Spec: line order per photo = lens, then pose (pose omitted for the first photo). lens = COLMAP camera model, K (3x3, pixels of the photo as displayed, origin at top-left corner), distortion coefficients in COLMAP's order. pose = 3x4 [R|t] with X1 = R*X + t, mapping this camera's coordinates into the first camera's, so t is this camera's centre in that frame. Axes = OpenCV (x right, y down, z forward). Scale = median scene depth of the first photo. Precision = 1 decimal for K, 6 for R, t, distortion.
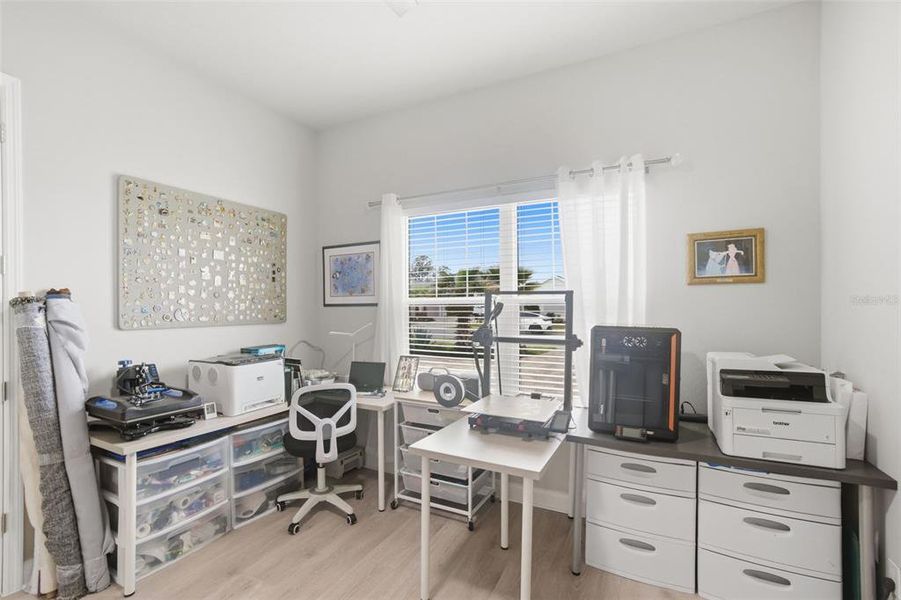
lens RADIAL K [[428.0, 0, 445.8], [0, 428.0, 307.4], [0, 0, 1]] dist [-0.000266, 0.000397]
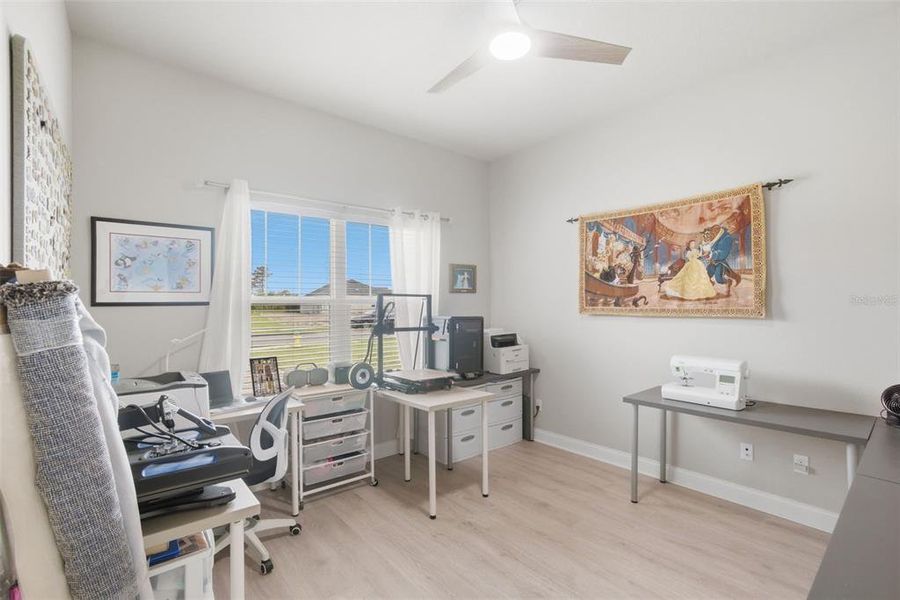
lens RADIAL K [[427.5, 0, 445.3], [0, 427.5, 307.4], [0, 0, 1]] dist [-0.000266, 0.000397]
pose [[0.364916, -0.003812, 0.931033, -1.078333], [0.009258, 0.999957, 0.000465, 0.006490], [-0.930995, 0.008450, 0.364935, 0.376800]]
